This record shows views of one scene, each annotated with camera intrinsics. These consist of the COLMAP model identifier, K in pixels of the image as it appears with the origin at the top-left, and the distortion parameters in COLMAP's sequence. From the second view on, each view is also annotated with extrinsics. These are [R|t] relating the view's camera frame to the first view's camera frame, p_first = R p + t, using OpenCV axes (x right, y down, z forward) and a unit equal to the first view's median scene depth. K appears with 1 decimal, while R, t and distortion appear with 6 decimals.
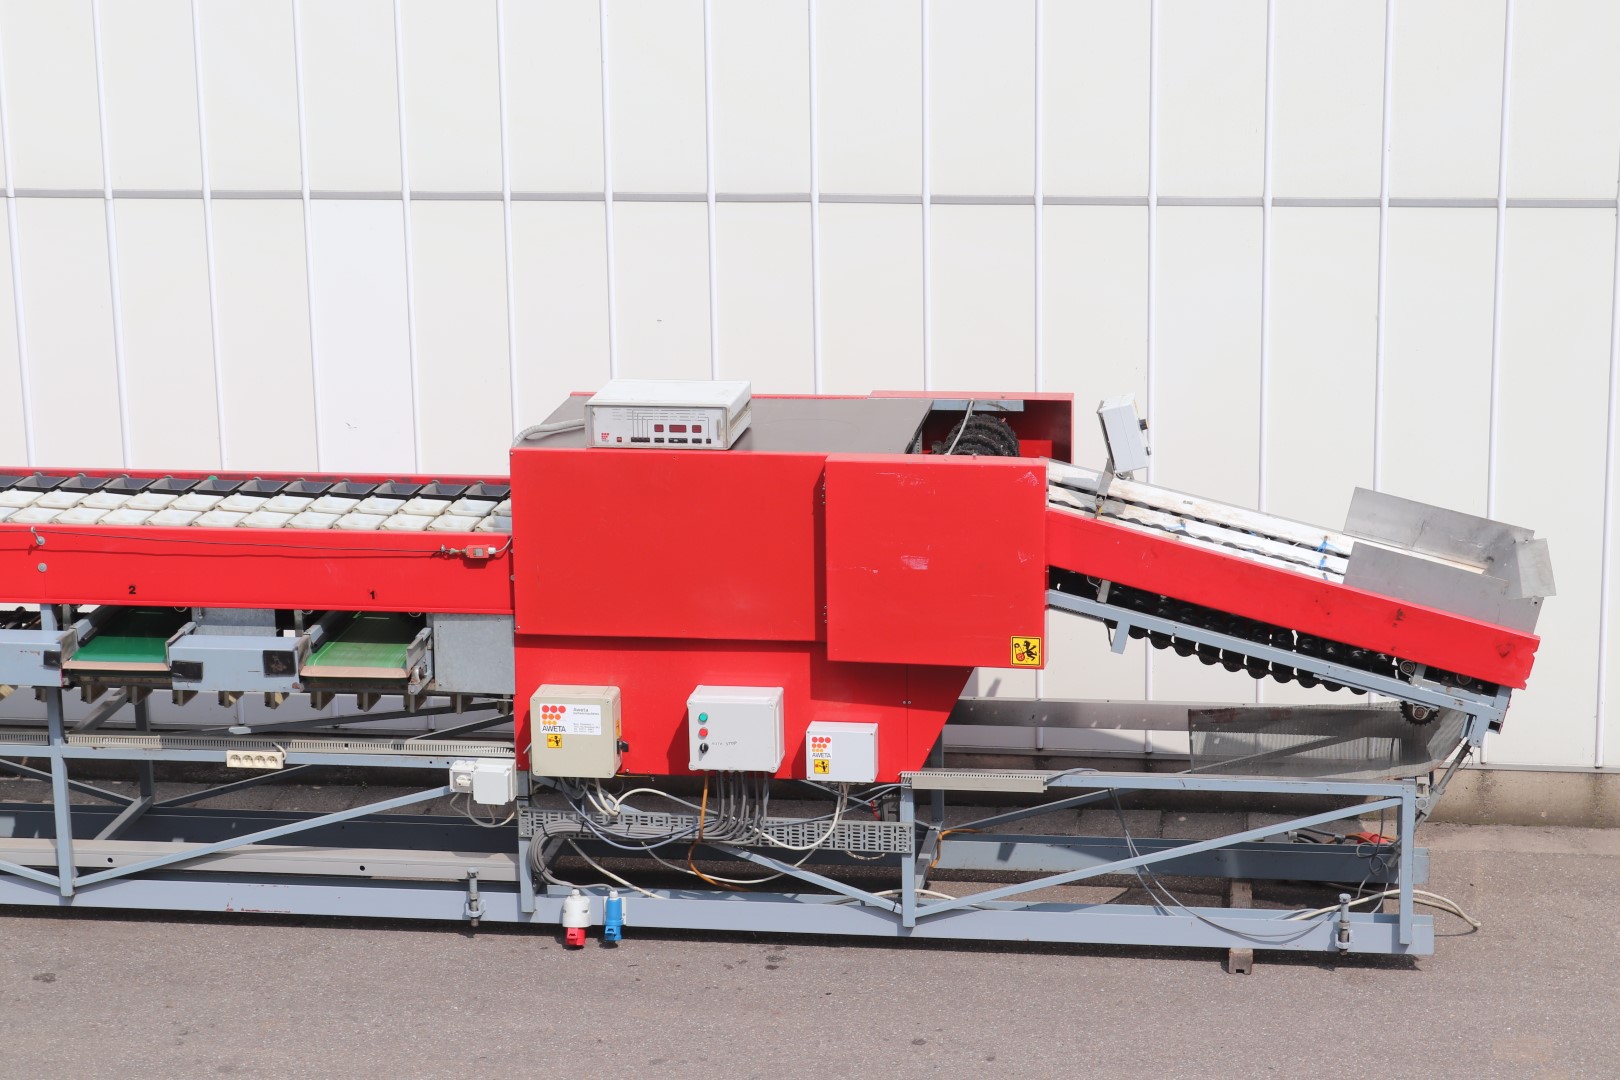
lens RADIAL K [[3461.7, 0, 815.5], [0, 3461.7, 542.2], [0, 0, 1]] dist [0.019301, 0.000000]
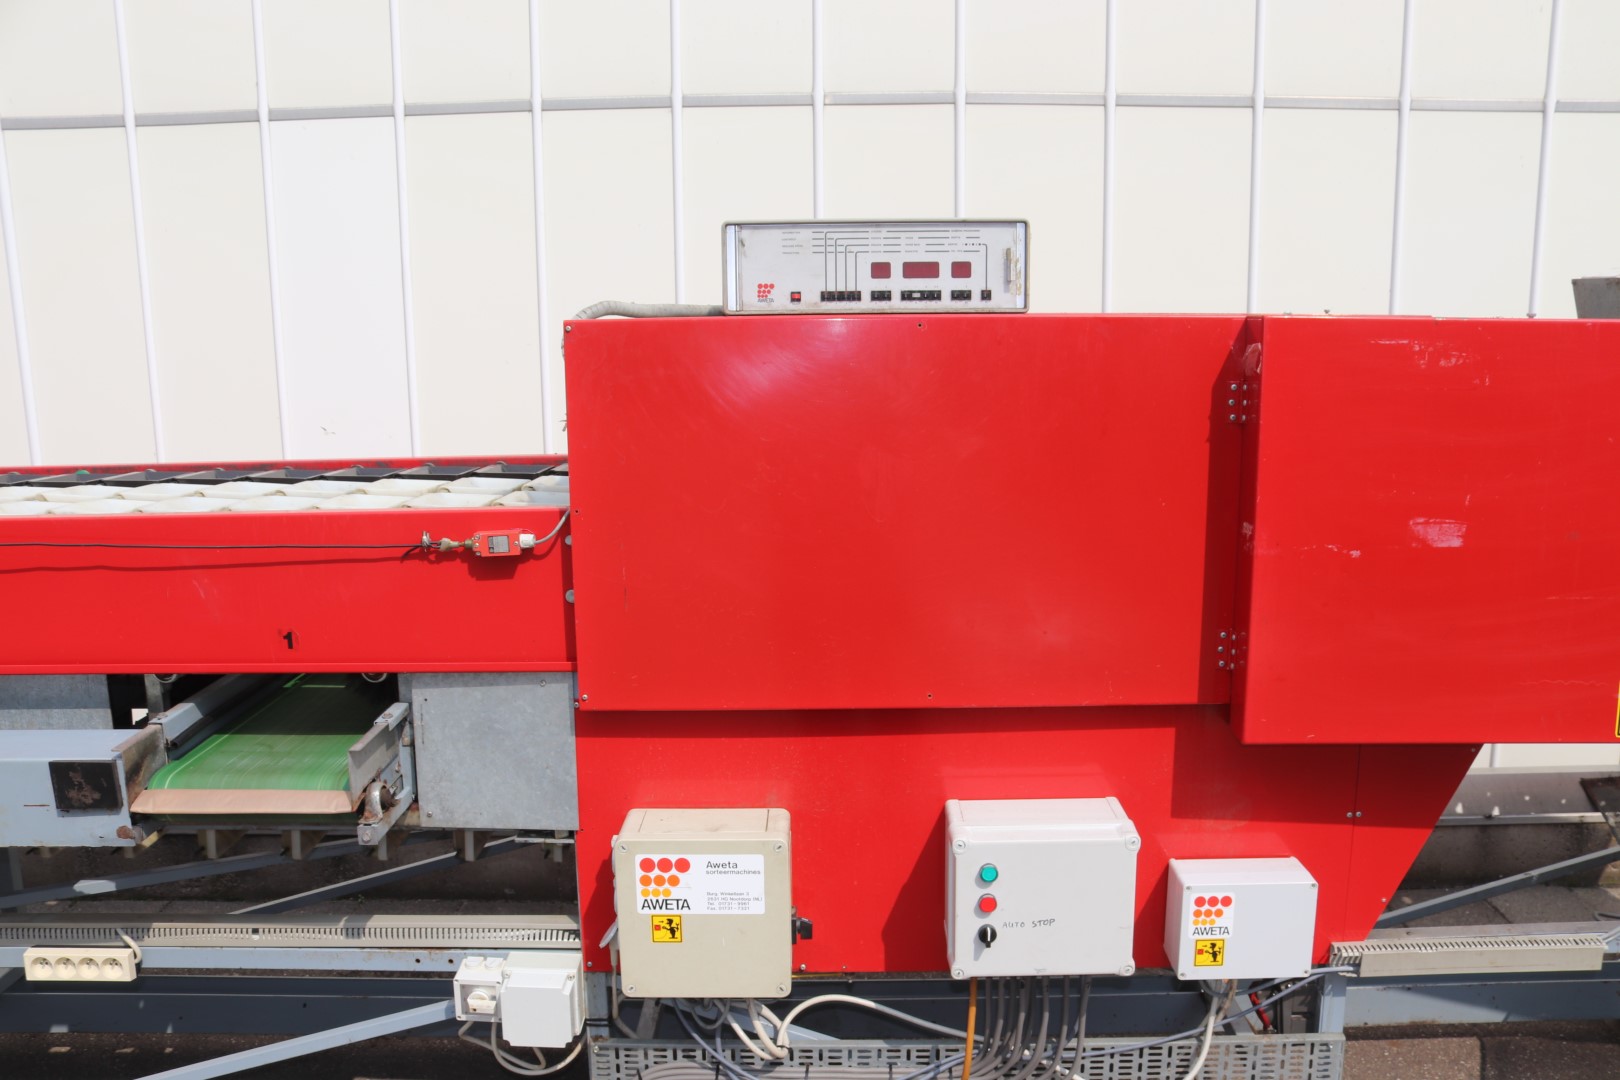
lens RADIAL K [[1358.2, 0, 833.5], [0, 1358.2, 581.6], [0, 0, 1]] dist [-0.143584, 0.090384]
pose [[0.989323, -0.022408, 0.144006, -0.077883], [0.029620, 0.998402, -0.048130, 0.018411], [-0.142697, 0.051882, 0.988406, 0.802914]]
